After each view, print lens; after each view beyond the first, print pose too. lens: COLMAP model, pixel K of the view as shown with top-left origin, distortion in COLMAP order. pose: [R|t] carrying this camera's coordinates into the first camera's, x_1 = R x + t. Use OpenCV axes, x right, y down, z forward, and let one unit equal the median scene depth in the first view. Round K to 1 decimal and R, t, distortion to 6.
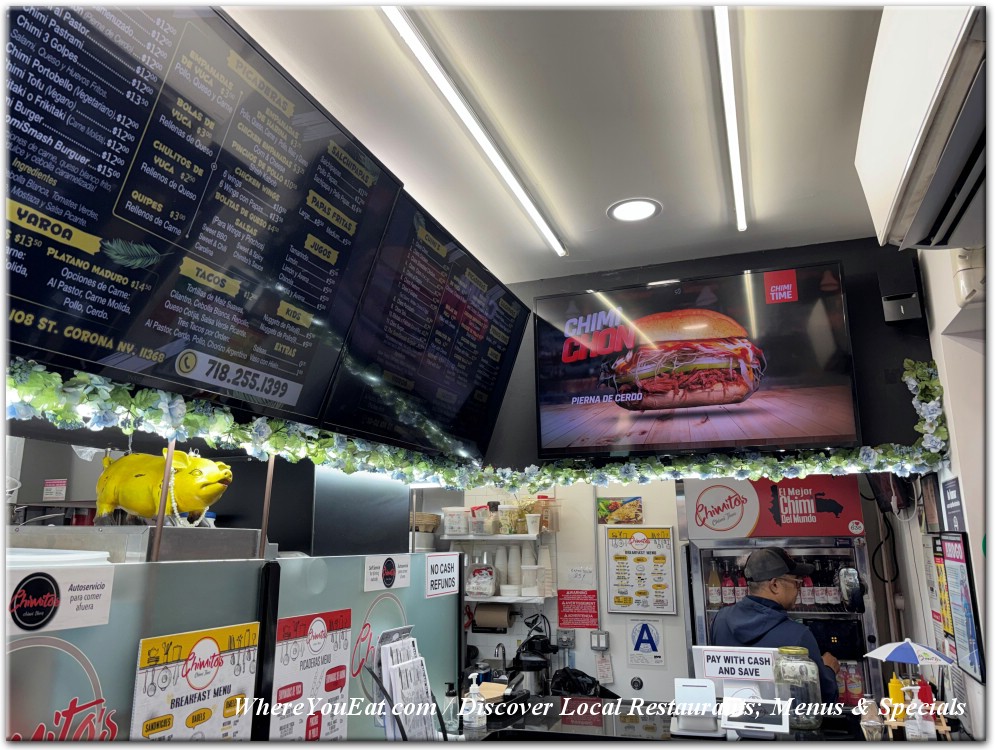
lens RADIAL K [[752.6, 0, 495.2], [0, 752.6, 374.4], [0, 0, 1]] dist [0.037700, -0.020742]
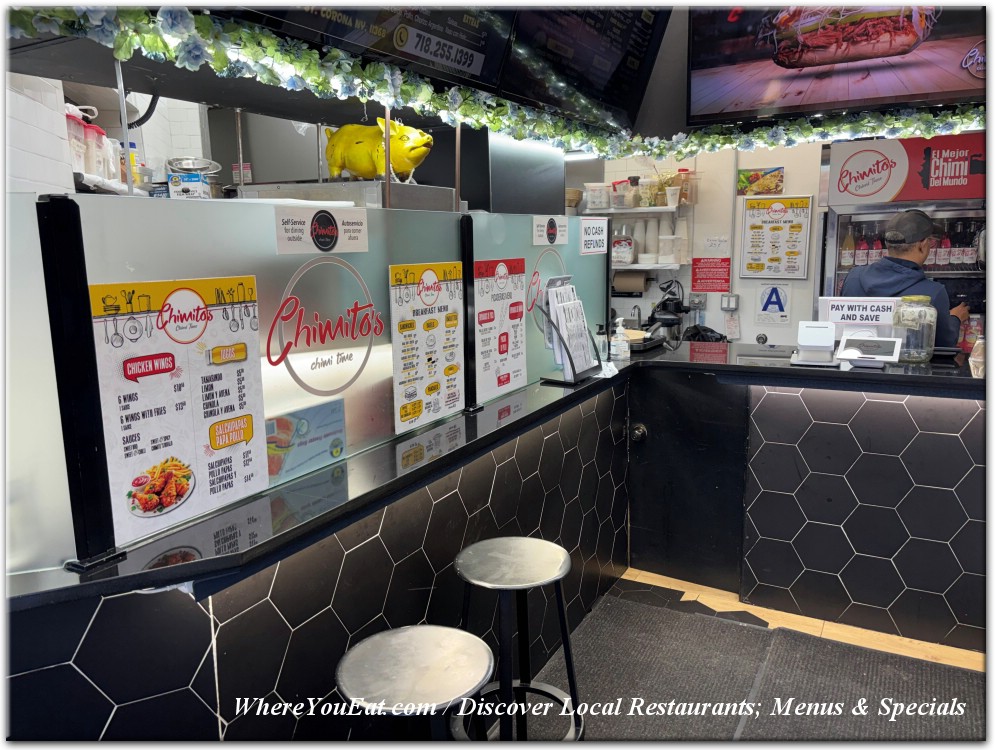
lens RADIAL K [[752.6, 0, 501.4], [0, 752.6, 377.1], [0, 0, 1]] dist [0.037700, -0.020742]
pose [[0.988131, 0.017956, -0.152558, -0.033352], [0.044482, 0.917147, 0.396059, 0.005274], [0.147029, -0.398145, 0.905463, -0.139874]]
